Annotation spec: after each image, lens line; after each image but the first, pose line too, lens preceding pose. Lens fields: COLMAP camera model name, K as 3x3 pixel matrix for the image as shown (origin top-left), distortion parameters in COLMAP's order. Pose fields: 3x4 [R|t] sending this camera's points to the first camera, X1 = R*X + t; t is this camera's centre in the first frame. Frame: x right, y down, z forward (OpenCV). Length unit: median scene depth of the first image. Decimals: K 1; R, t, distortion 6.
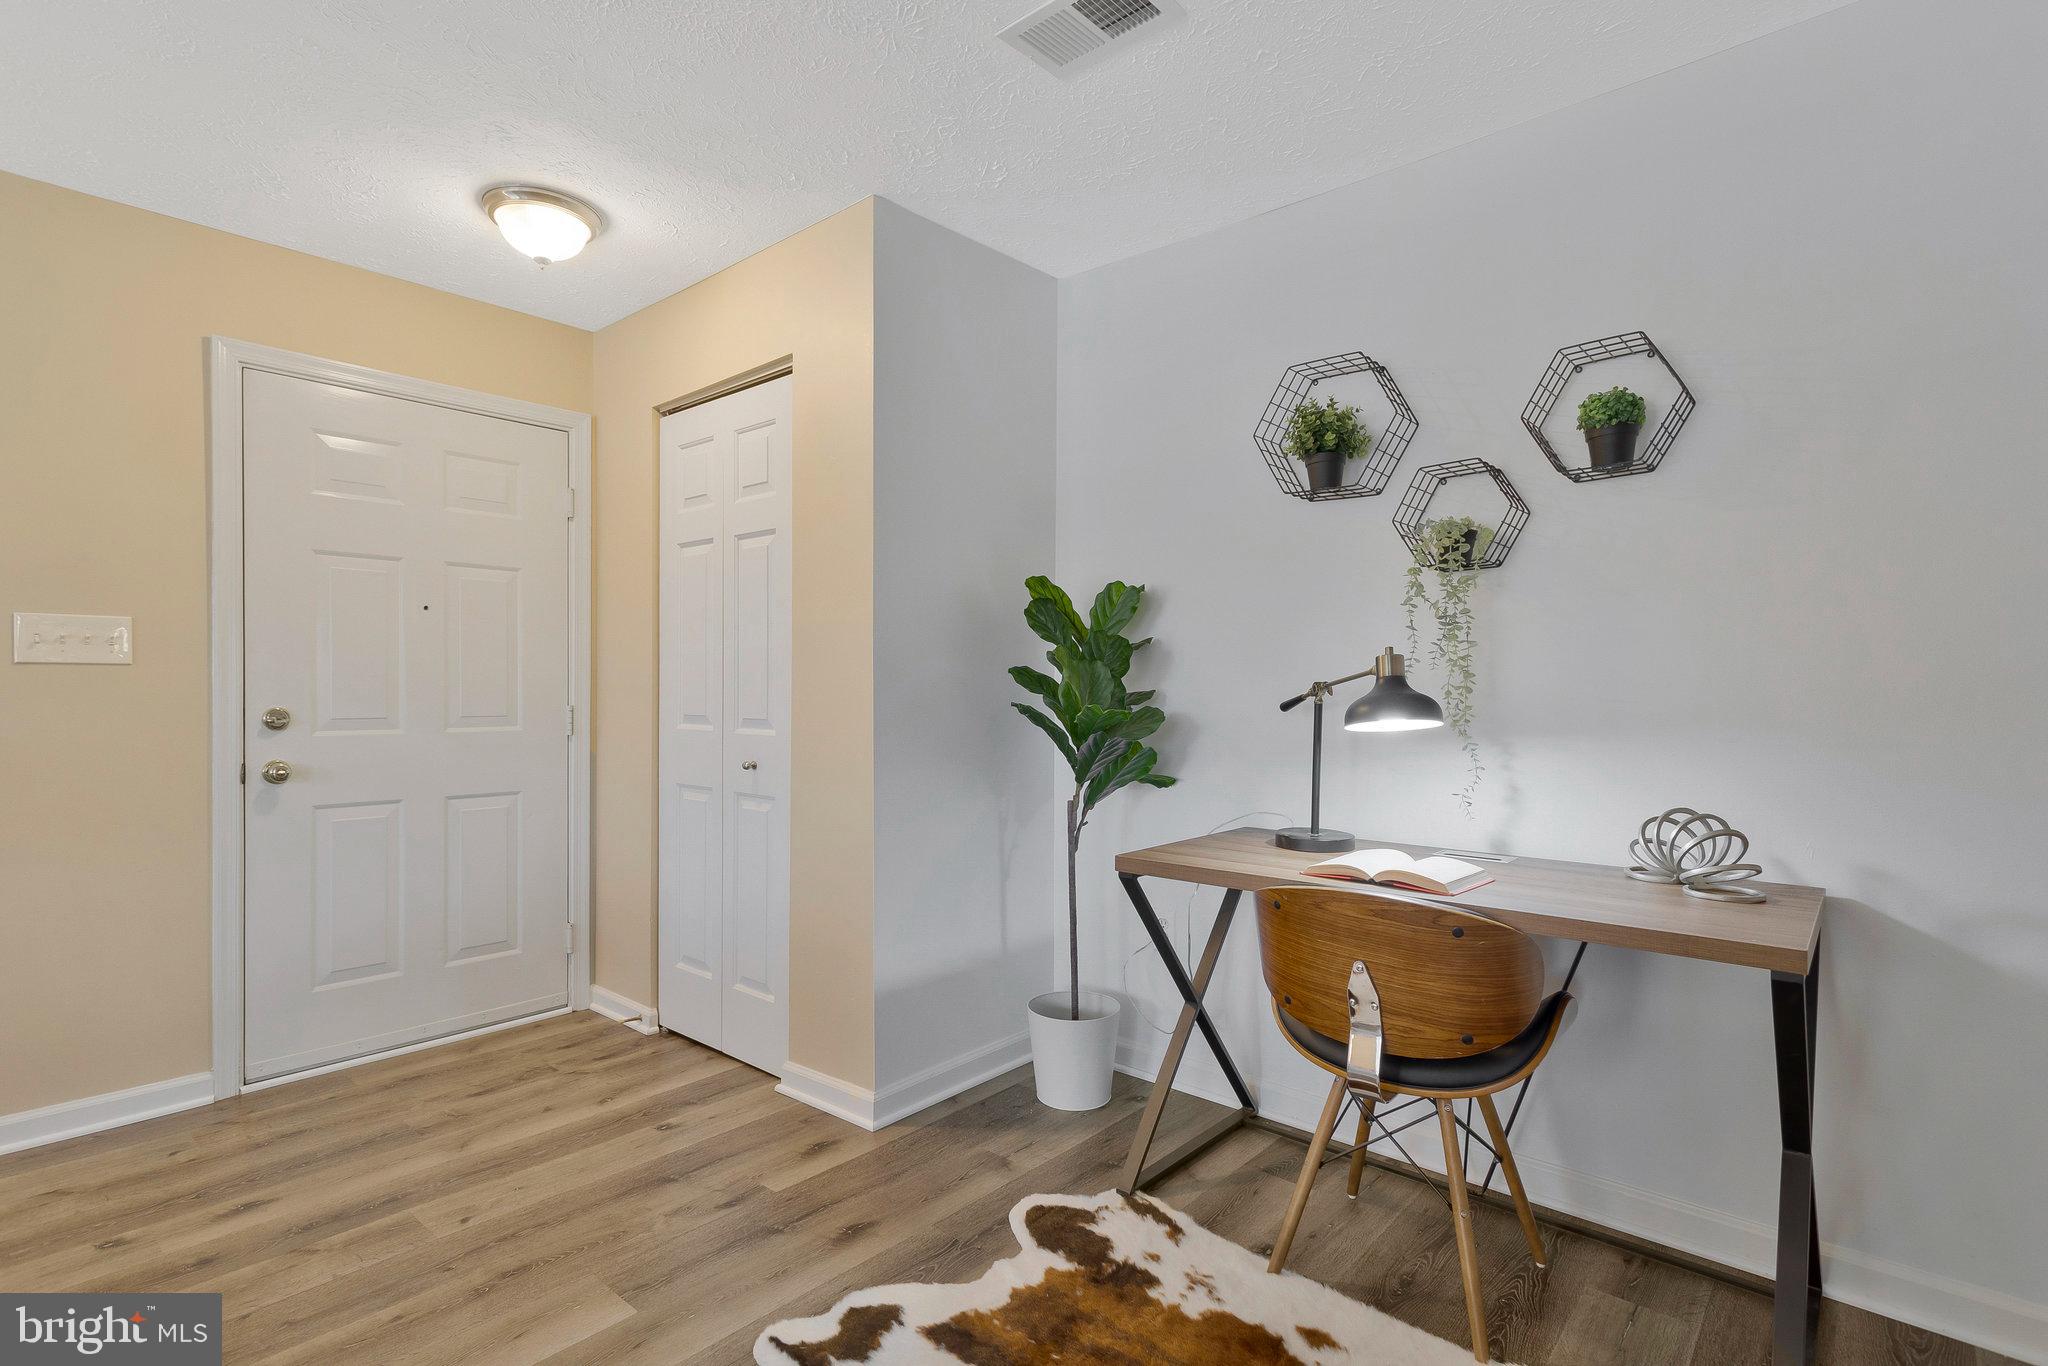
lens RADIAL K [[988.8, 0, 1012.7], [0, 988.8, 693.4], [0, 0, 1]] dist [0.001809, 0.000766]
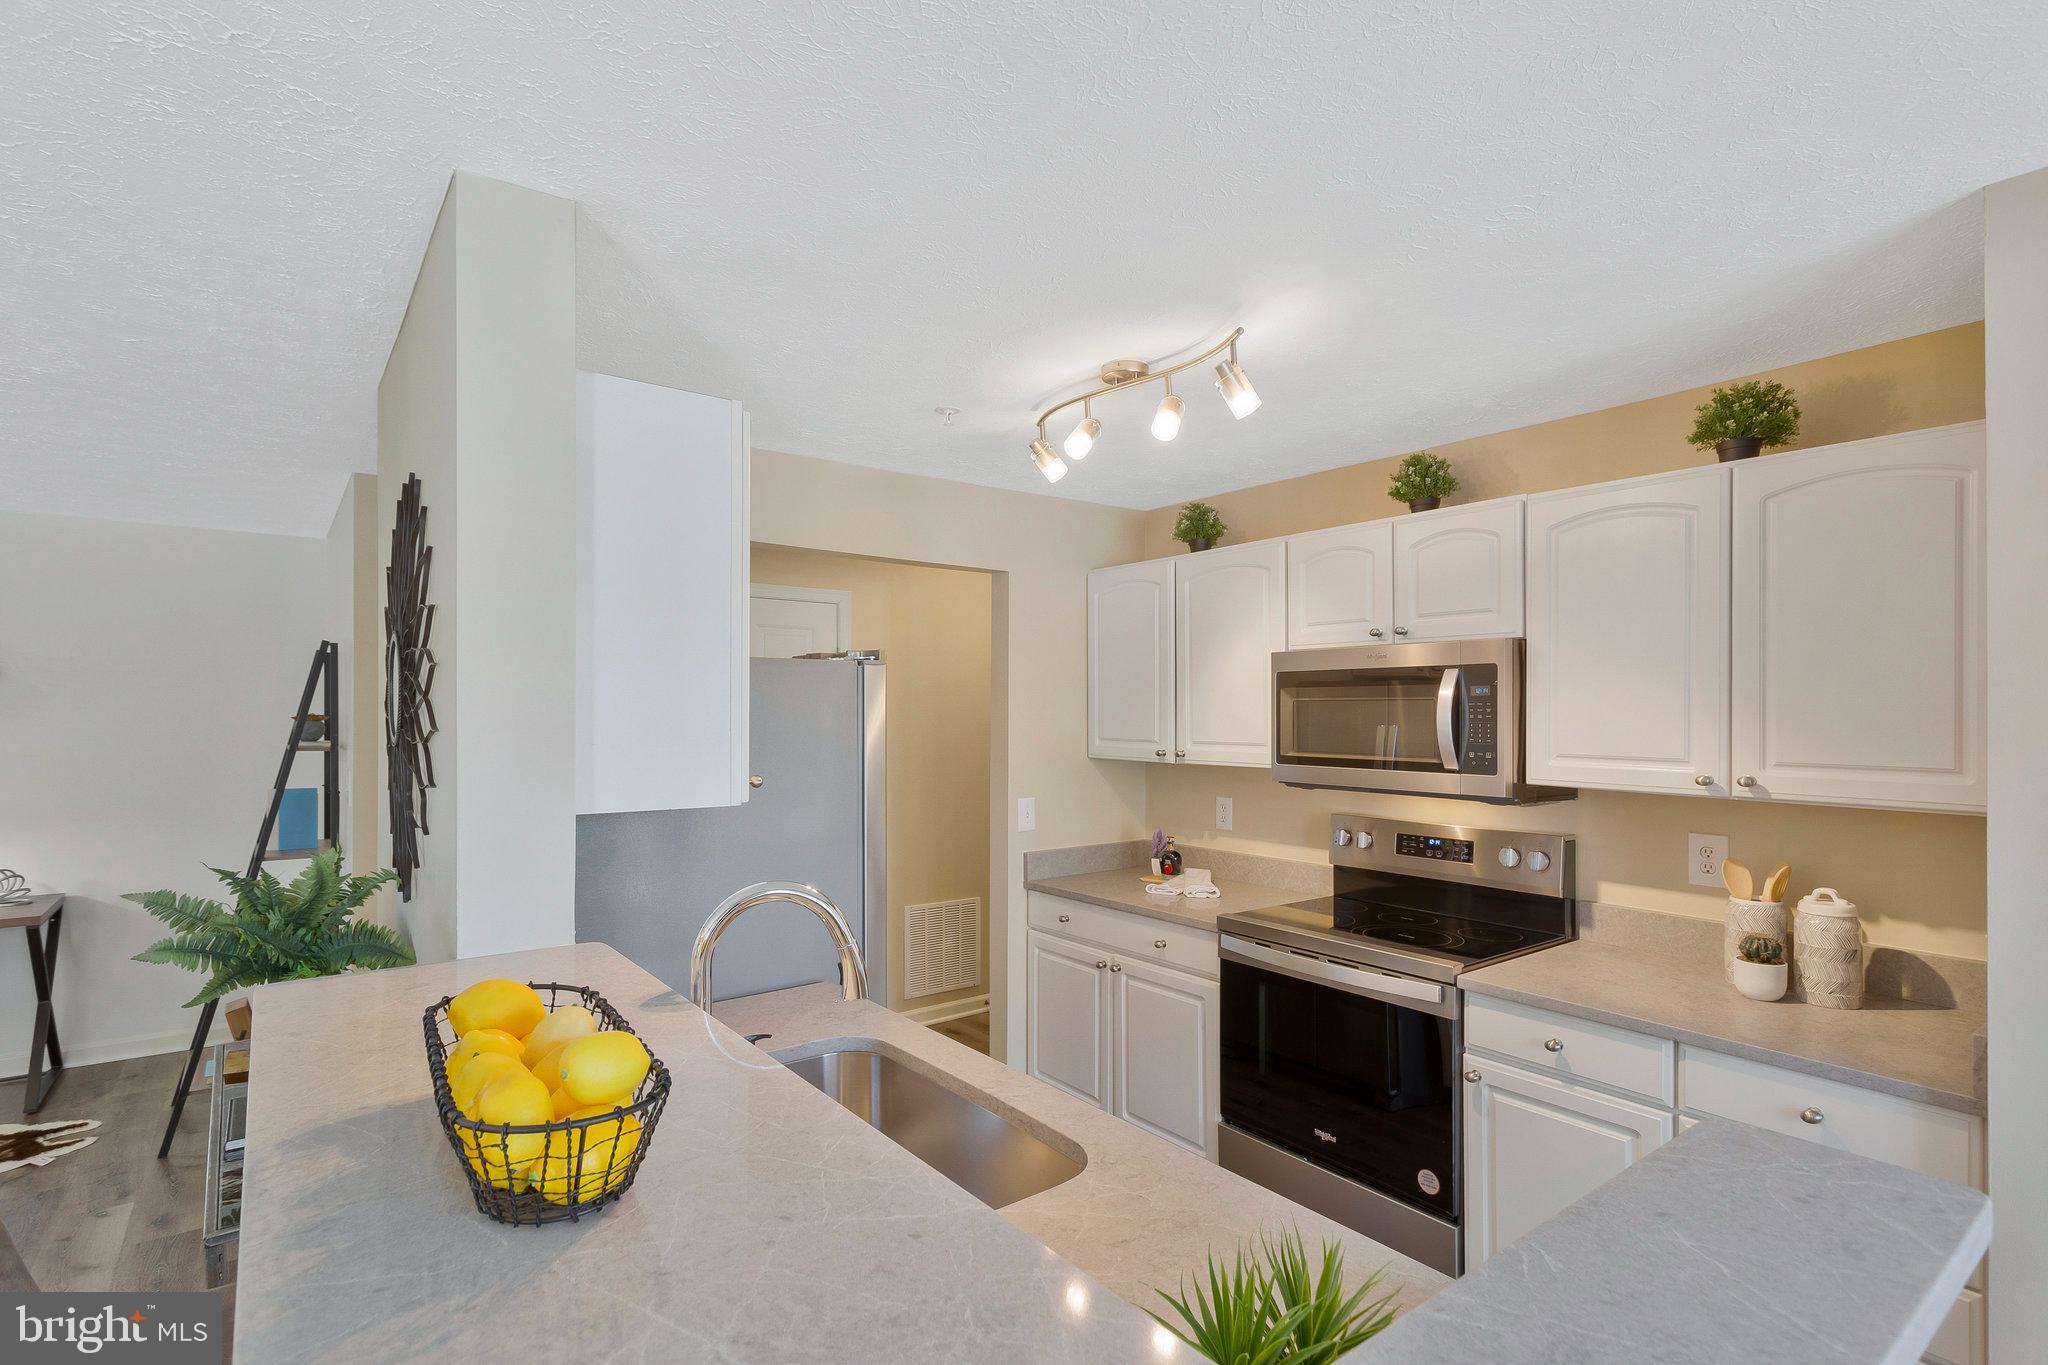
lens RADIAL K [[978.9, 0, 1020.2], [0, 978.9, 711.4], [0, 0, 1]] dist [0.003087, 0.000557]
pose [[0.187285, -0.001865, 0.982304, -1.010217], [0.000478, 0.999998, 0.001808, -0.228519], [-0.982306, 0.000131, 0.187285, -1.611137]]
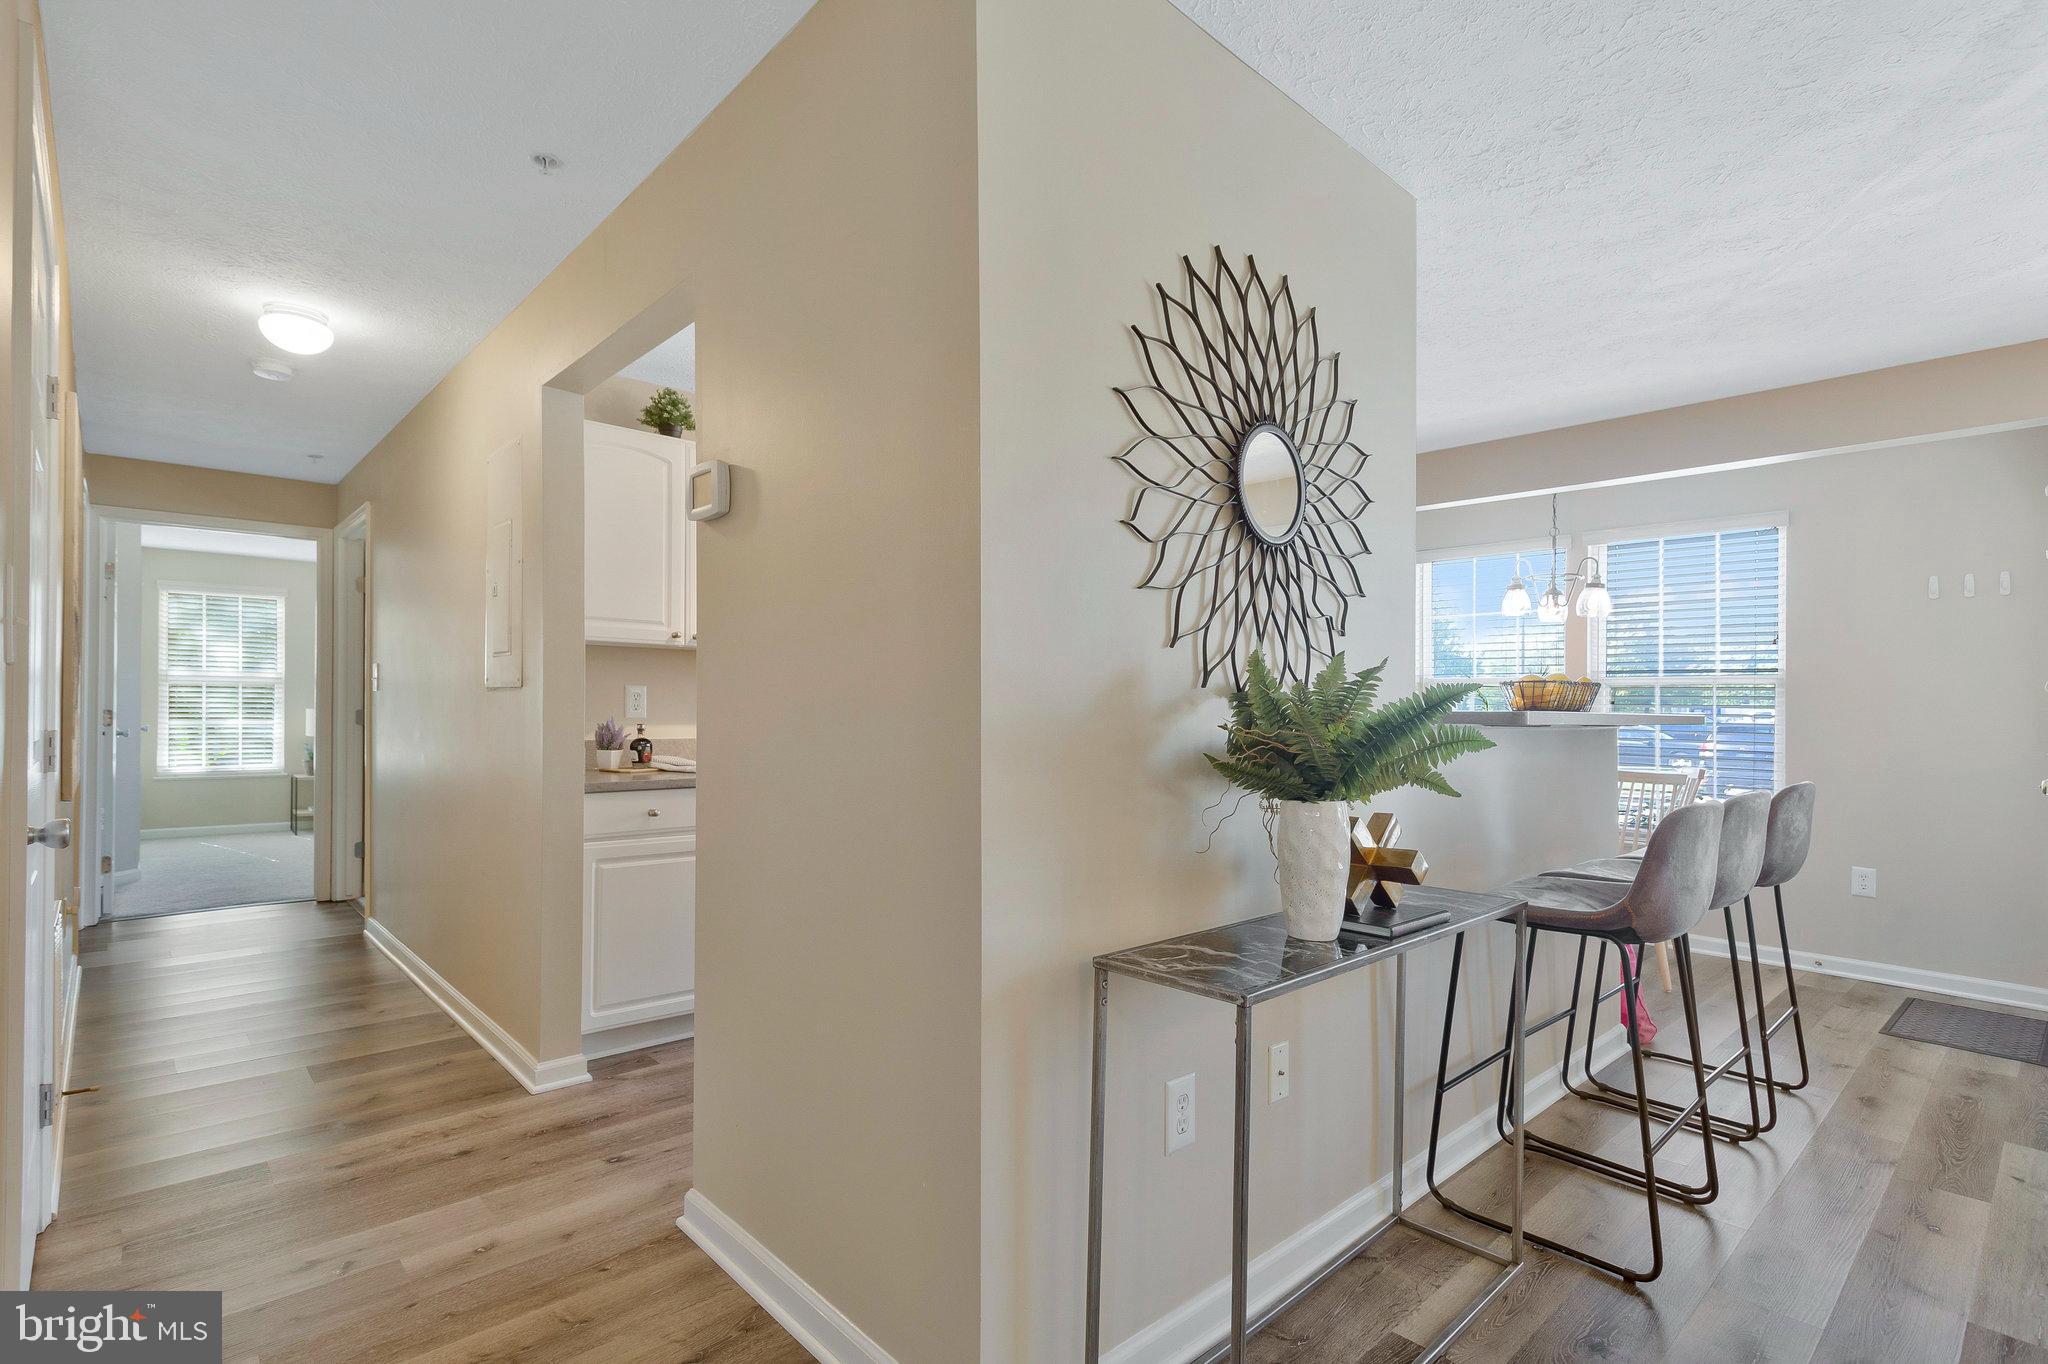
lens RADIAL K [[988.8, 0, 1012.7], [0, 988.8, 692.4], [0, 0, 1]] dist [0.001809, 0.000766]
pose [[-0.994134, -0.012602, 0.107416, 0.123154], [-0.013662, 0.999865, -0.009140, -0.014827], [-0.107286, -0.010554, -0.994172, 0.390226]]
